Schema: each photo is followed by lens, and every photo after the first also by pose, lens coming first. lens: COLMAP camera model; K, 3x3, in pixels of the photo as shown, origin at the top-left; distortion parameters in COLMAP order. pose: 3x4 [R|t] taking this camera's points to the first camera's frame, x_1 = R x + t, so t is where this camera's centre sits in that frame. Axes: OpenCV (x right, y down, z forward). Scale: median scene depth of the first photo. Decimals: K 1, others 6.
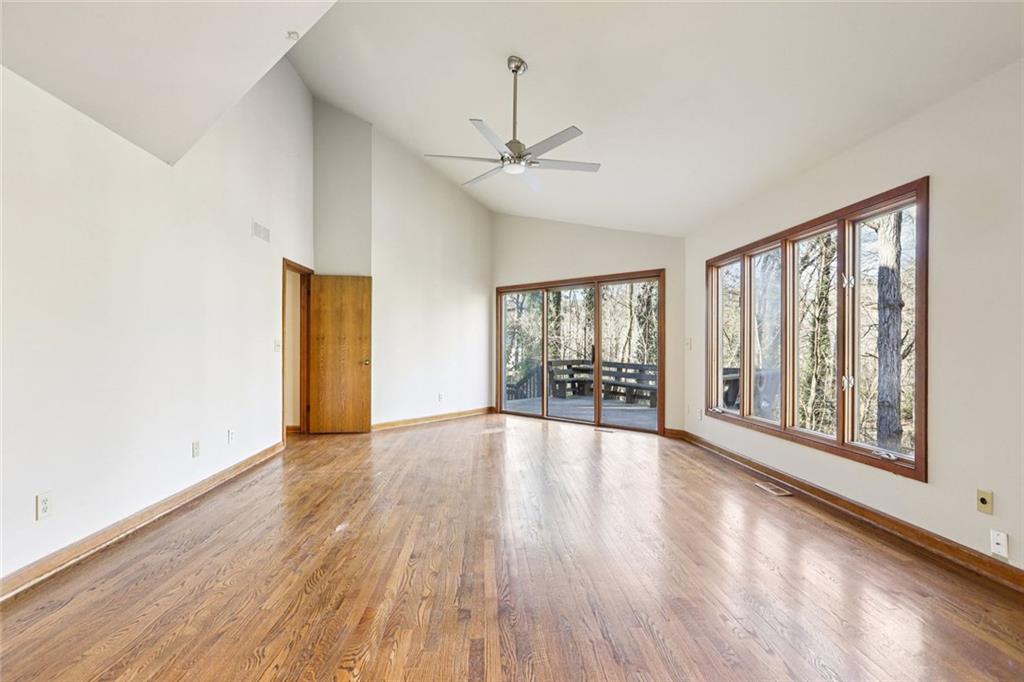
lens RADIAL K [[460.0, 0, 514.6], [0, 460.0, 343.3], [0, 0, 1]] dist [0.001203, -0.000171]
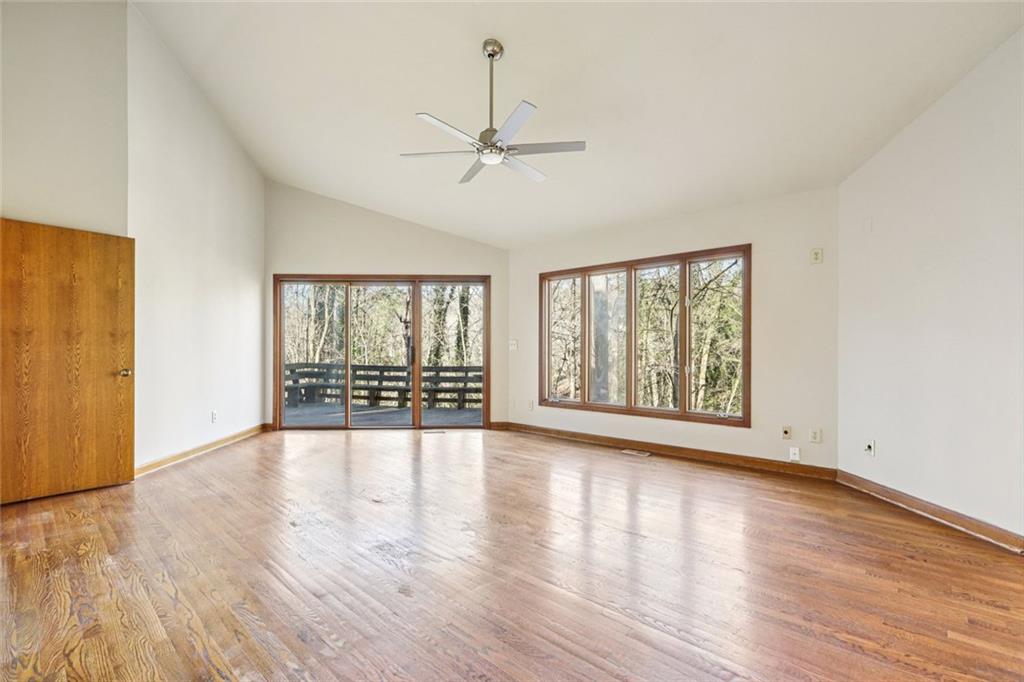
lens RADIAL K [[460.0, 0, 514.3], [0, 460.0, 347.8], [0, 0, 1]] dist [0.001203, -0.000171]
pose [[0.722068, -0.001565, 0.691821, -0.373760], [-0.002571, 0.999984, 0.004946, 0.002994], [-0.691818, -0.005350, 0.722052, 0.168496]]
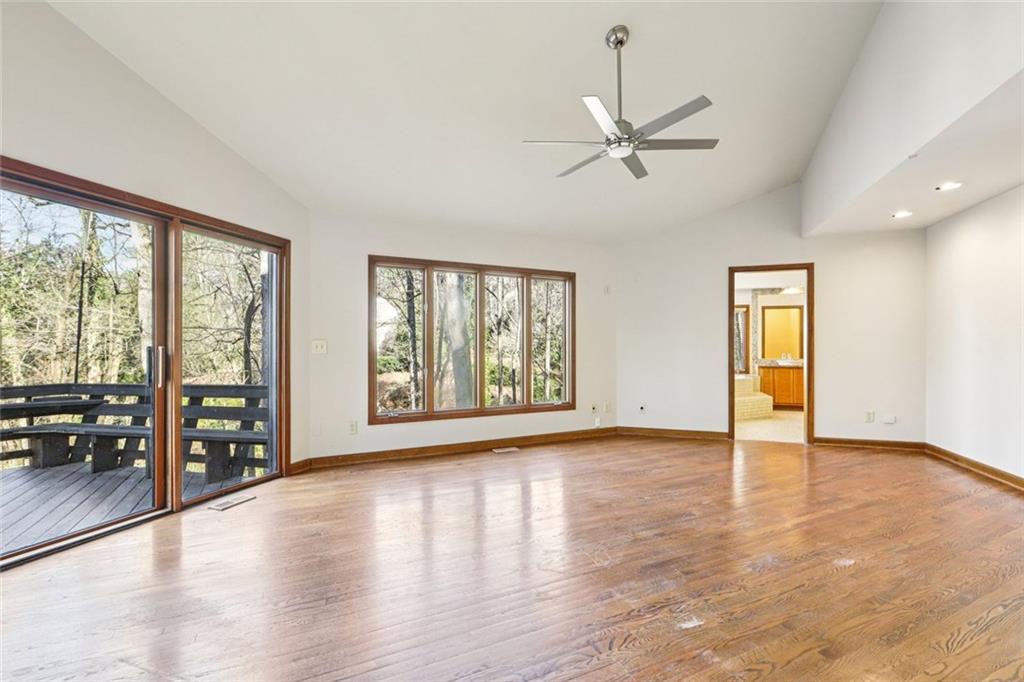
lens RADIAL K [[460.0, 0, 512.8], [0, 460.0, 346.1], [0, 0, 1]] dist [0.001203, -0.000171]
pose [[-0.392272, -0.000508, 0.919849, -0.448798], [-0.005858, 0.999981, -0.001946, 0.000365], [-0.919831, -0.006152, -0.392268, 0.928973]]
